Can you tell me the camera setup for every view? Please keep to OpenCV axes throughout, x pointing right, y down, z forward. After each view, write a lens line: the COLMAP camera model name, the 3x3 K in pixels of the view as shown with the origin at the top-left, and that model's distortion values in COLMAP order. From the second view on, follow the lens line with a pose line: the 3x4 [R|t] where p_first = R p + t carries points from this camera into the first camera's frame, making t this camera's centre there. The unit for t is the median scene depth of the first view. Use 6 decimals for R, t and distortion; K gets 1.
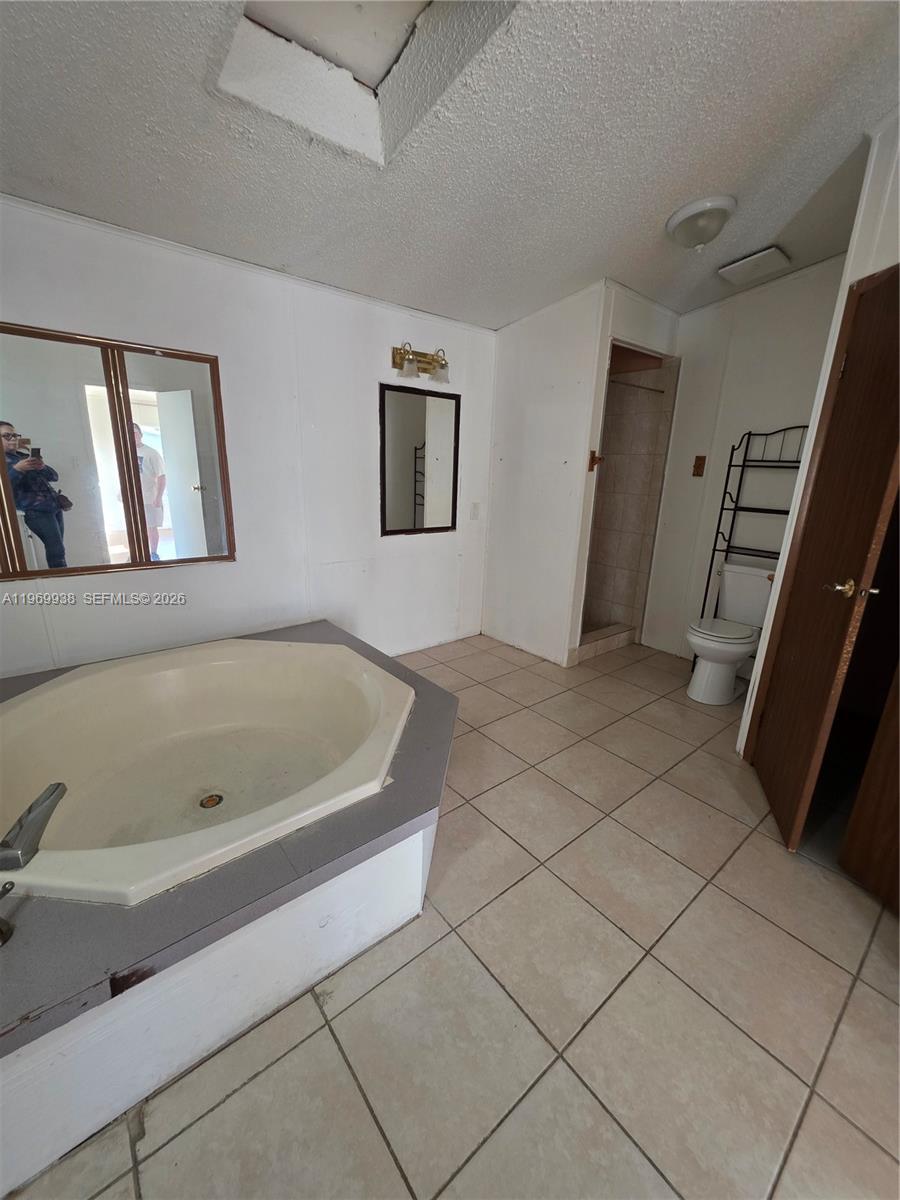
lens RADIAL K [[477.9, 0, 449.7], [0, 477.9, 592.0], [0, 0, 1]] dist [0.002463, -0.000007]
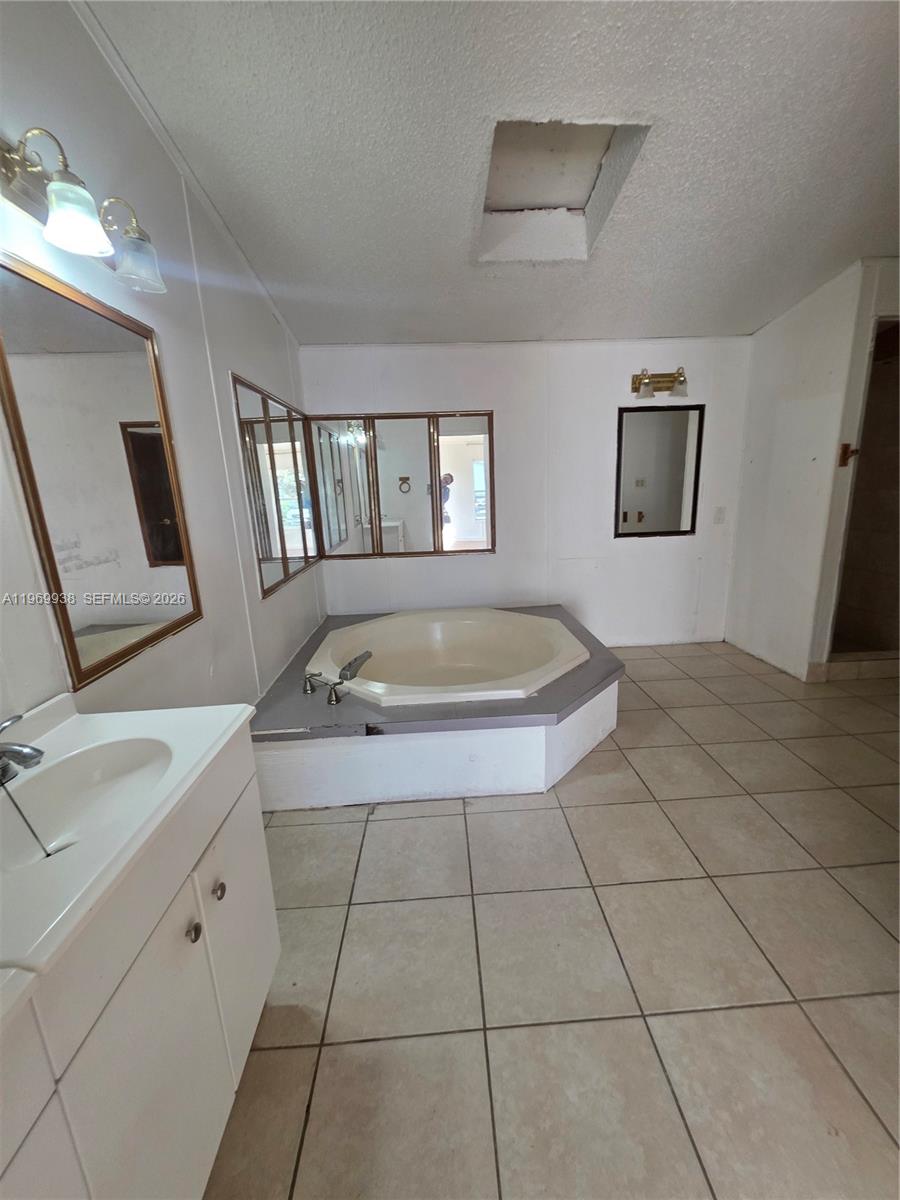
lens RADIAL K [[477.9, 0, 447.7], [0, 477.9, 595.4], [0, 0, 1]] dist [0.002463, -0.000007]
pose [[0.790707, 0.076926, -0.607343, 0.268317], [-0.096363, 0.995346, 0.000614, 0.063585], [0.604564, 0.058039, 0.794440, -0.163759]]
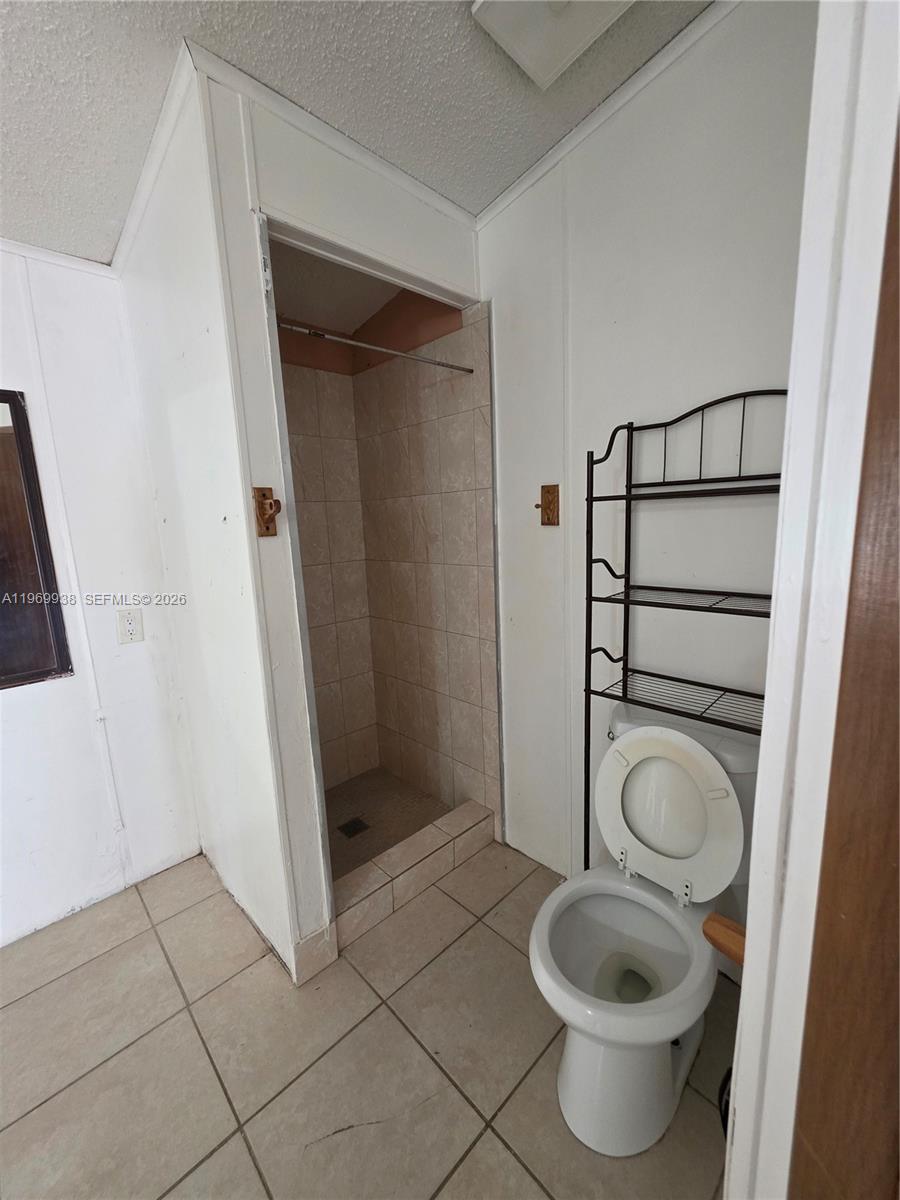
lens RADIAL K [[477.9, 0, 447.2], [0, 477.9, 592.1], [0, 0, 1]] dist [0.002463, -0.000007]
pose [[0.994338, -0.083583, 0.065627, 0.411182], [0.090125, 0.990482, -0.104037, -0.145235], [-0.056306, 0.109362, 0.992406, 0.576809]]
